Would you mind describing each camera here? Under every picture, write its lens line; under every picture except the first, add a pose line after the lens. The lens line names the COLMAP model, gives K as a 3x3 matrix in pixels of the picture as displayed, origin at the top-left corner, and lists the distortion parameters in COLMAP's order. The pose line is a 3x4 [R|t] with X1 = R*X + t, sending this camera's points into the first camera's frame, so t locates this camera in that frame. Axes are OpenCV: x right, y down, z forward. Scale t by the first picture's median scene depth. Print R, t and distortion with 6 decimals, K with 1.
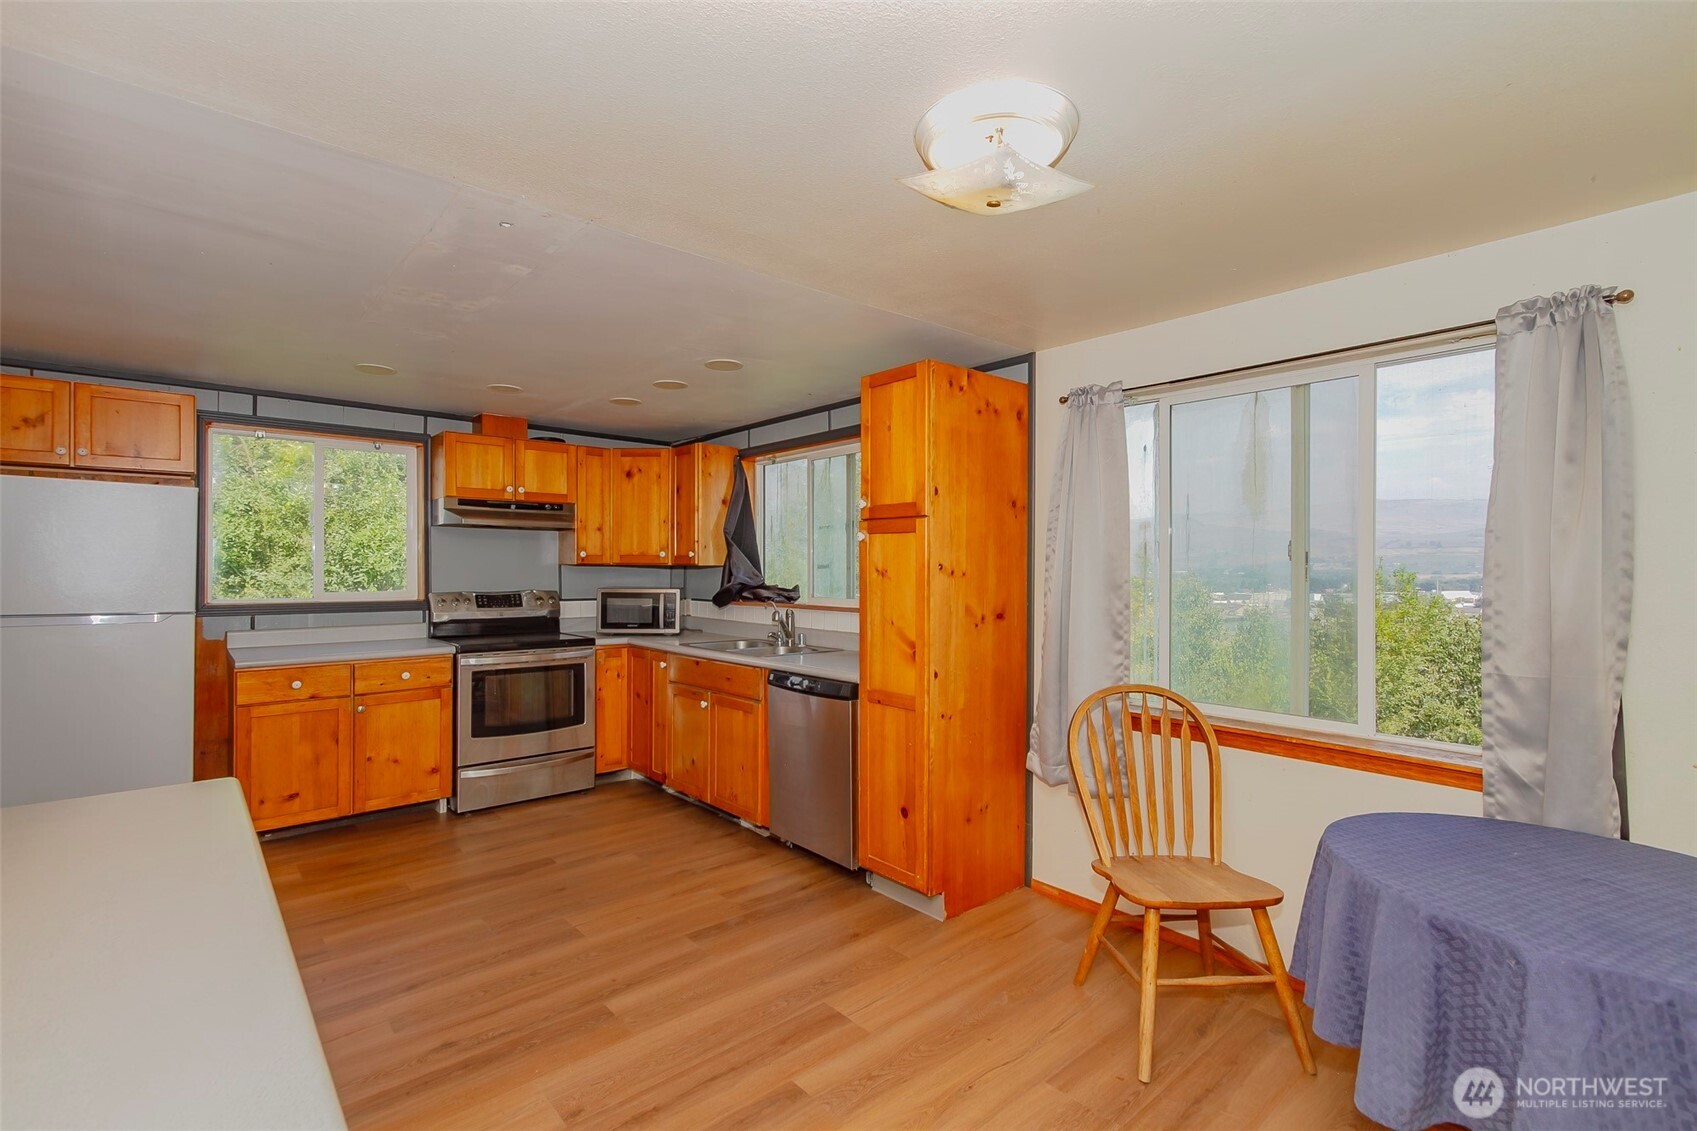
lens RADIAL K [[768.7, 0, 856.4], [0, 768.7, 566.0], [0, 0, 1]] dist [-0.009702, -0.001568]
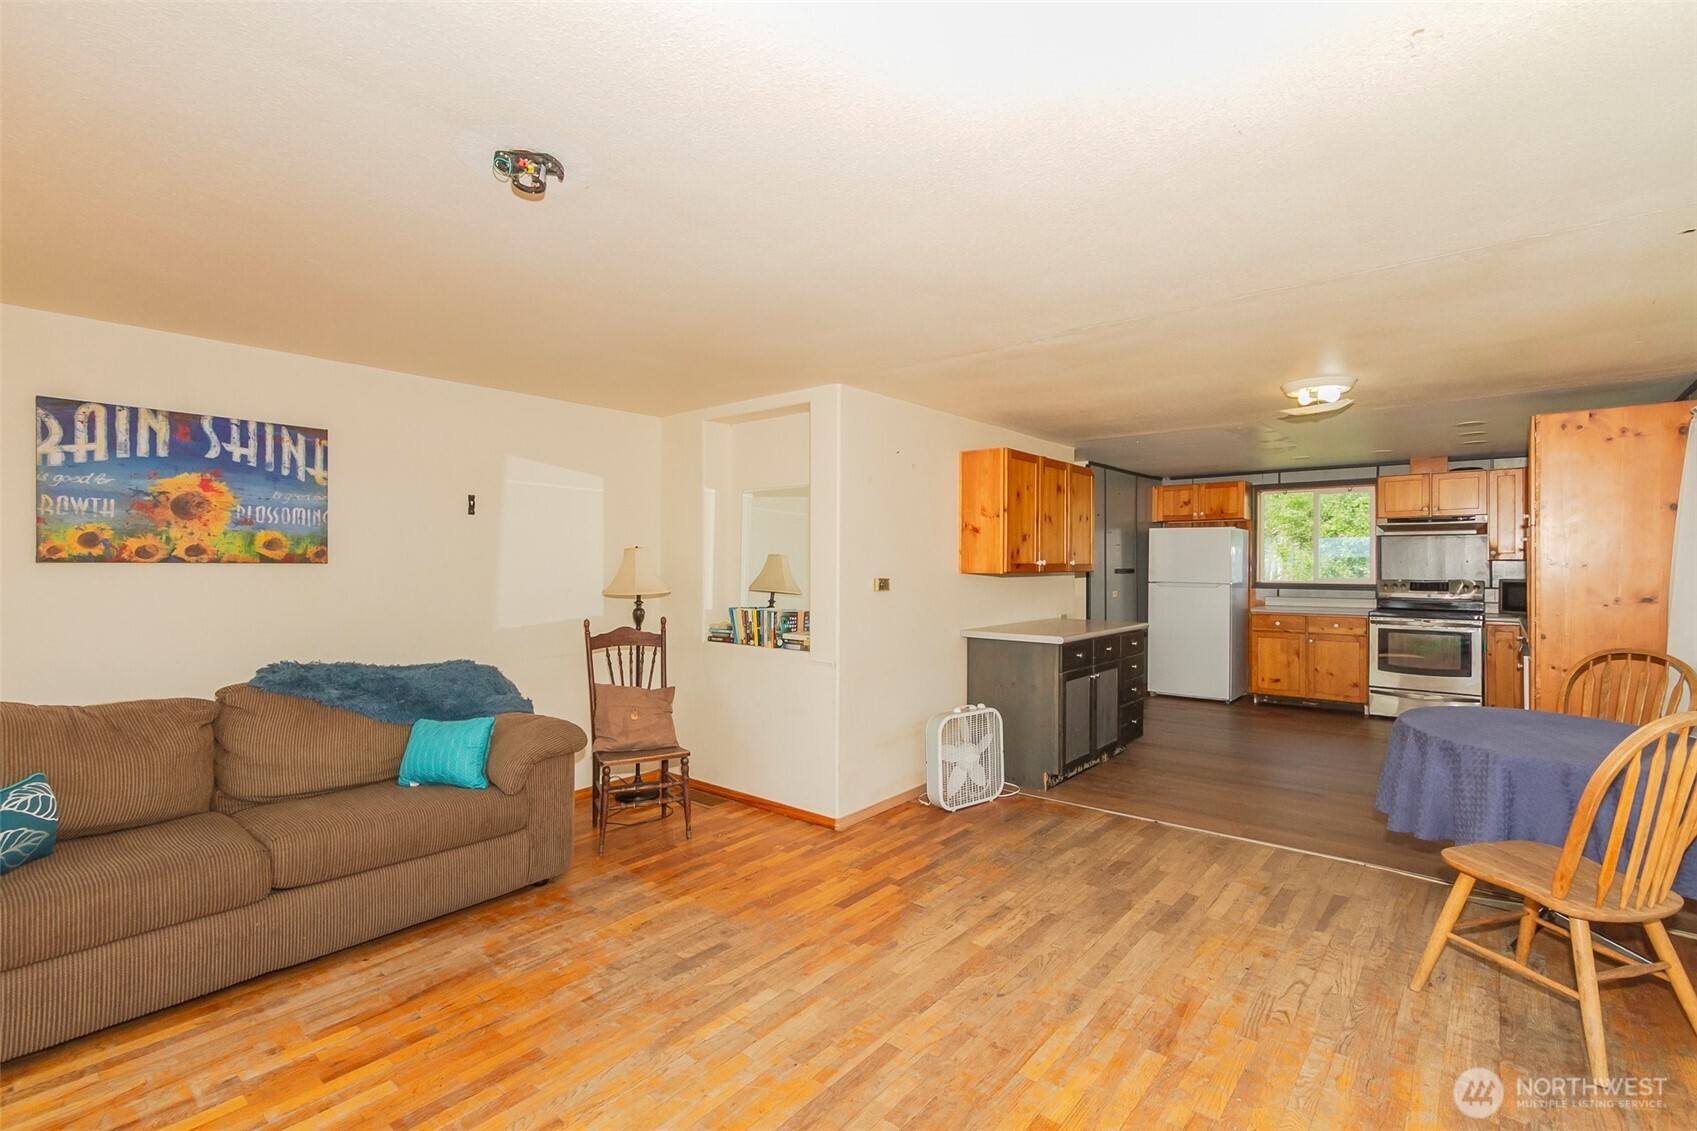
lens RADIAL K [[768.7, 0, 836.6], [0, 768.7, 569.3], [0, 0, 1]] dist [-0.009702, -0.001568]
pose [[0.138138, 0.001794, -0.990411, 1.175375], [0.002434, 0.999995, 0.002151, 0.011146], [0.990410, -0.002708, 0.138133, -0.433453]]
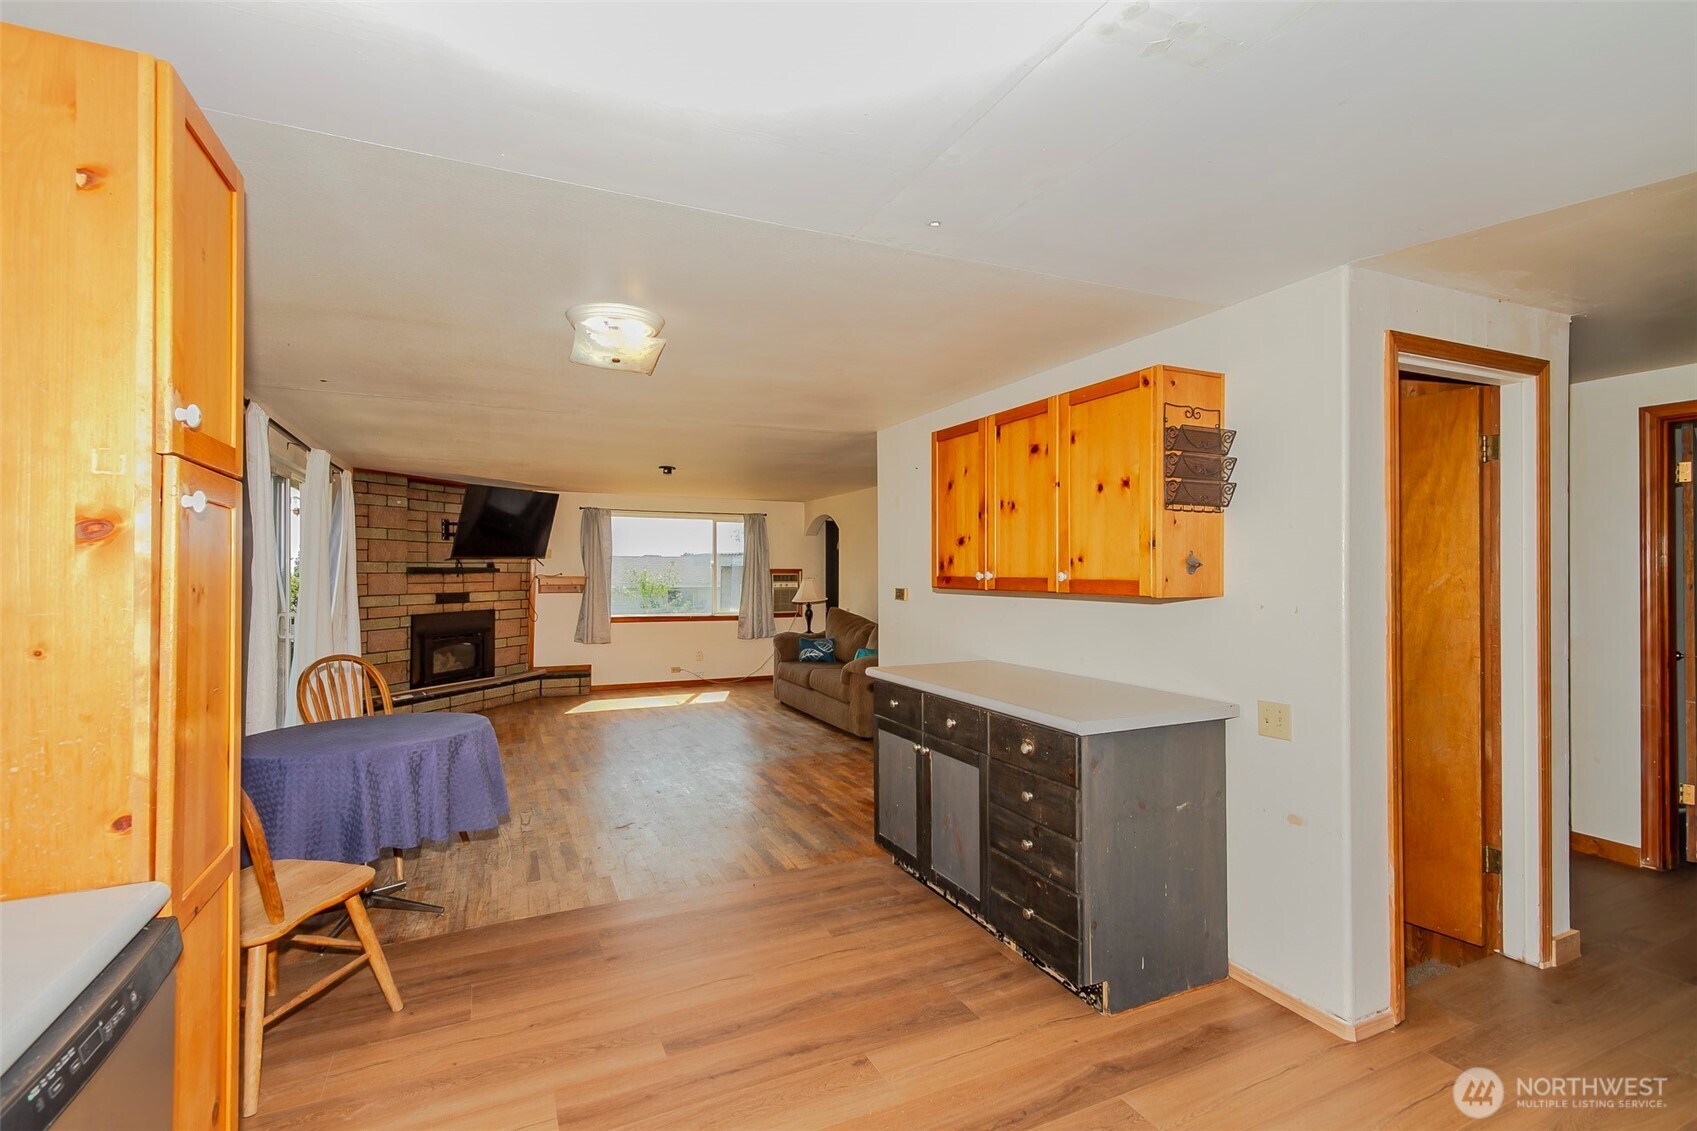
lens RADIAL K [[768.7, 0, 841.0], [0, 768.7, 561.9], [0, 0, 1]] dist [-0.009702, -0.001568]
pose [[-0.955127, 0.002662, 0.296186, -0.387833], [-0.000719, 0.999936, -0.011306, -0.003932], [-0.296197, -0.011011, -0.955064, 1.196006]]
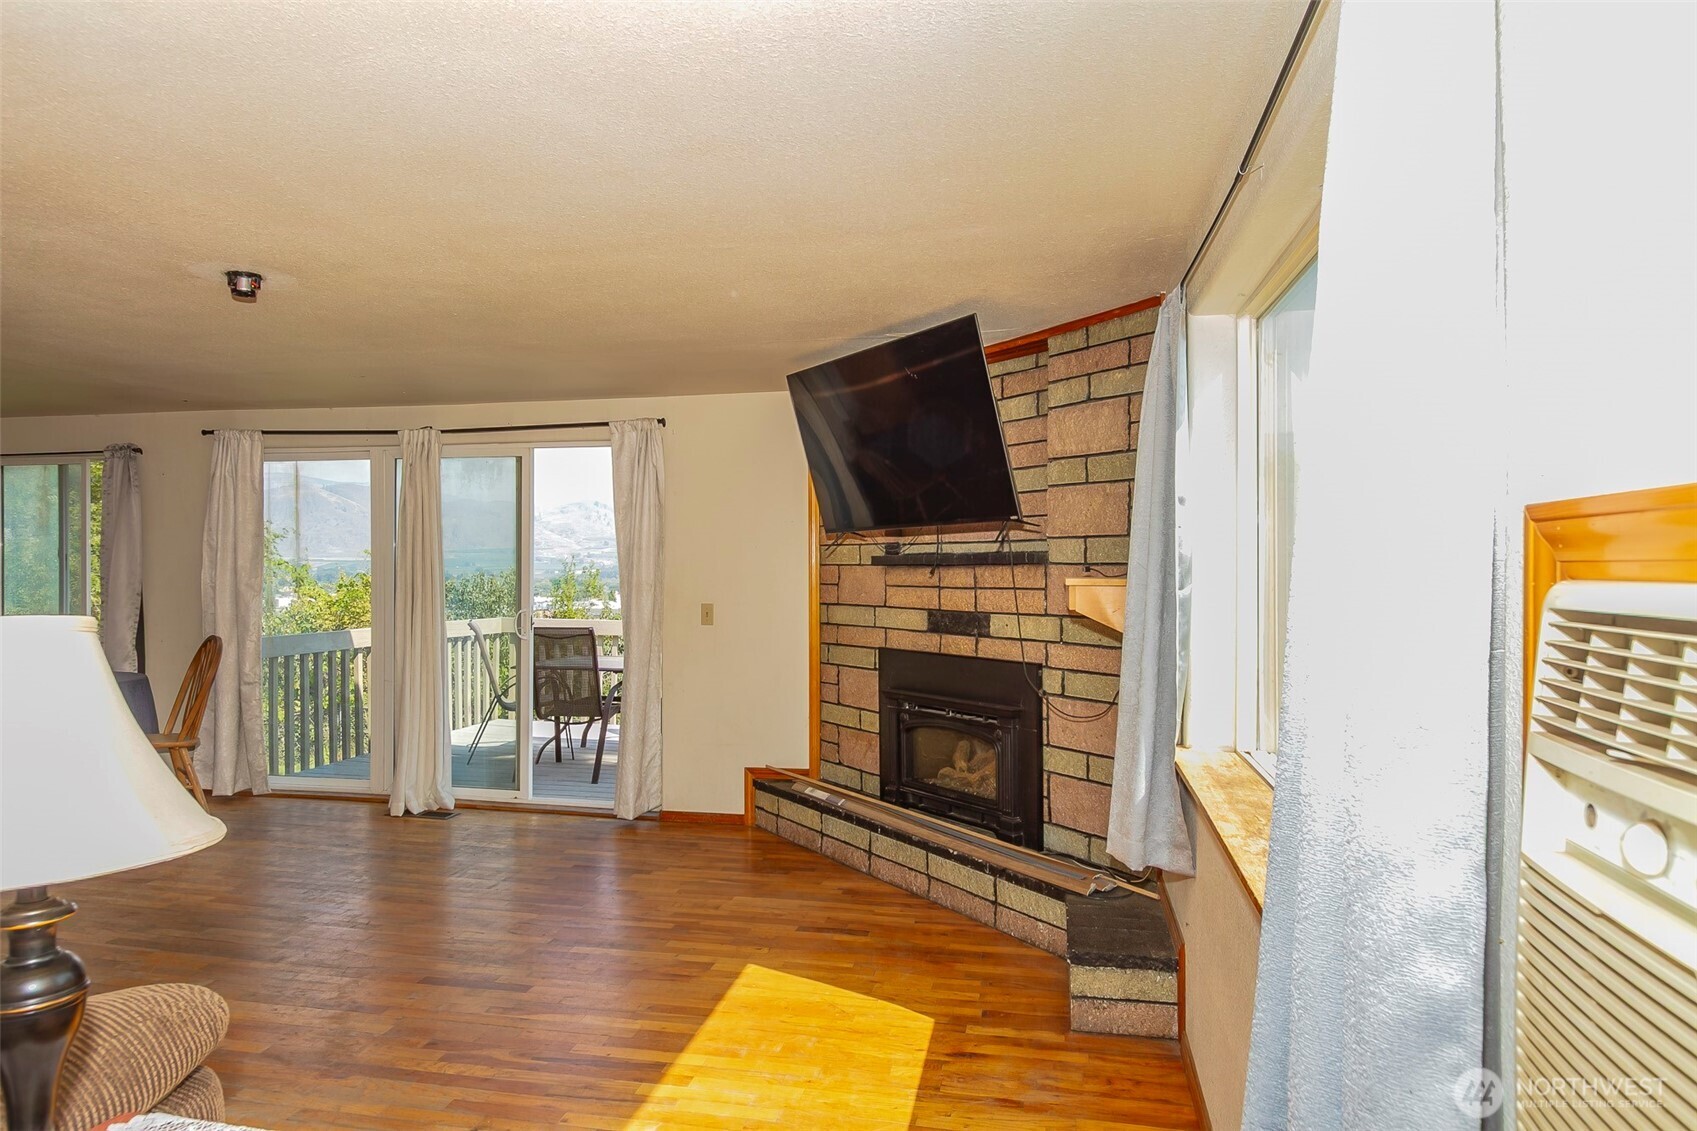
lens RADIAL K [[1011.8, 0, 848.3], [0, 1011.8, 566.0], [0, 0, 1]] dist [0.000820, 0.000002]
pose [[0.801813, 0.001786, 0.597572, 0.540265], [-0.003142, 0.999994, 0.001228, 0.003919], [-0.597567, -0.002862, 0.801814, -1.772415]]
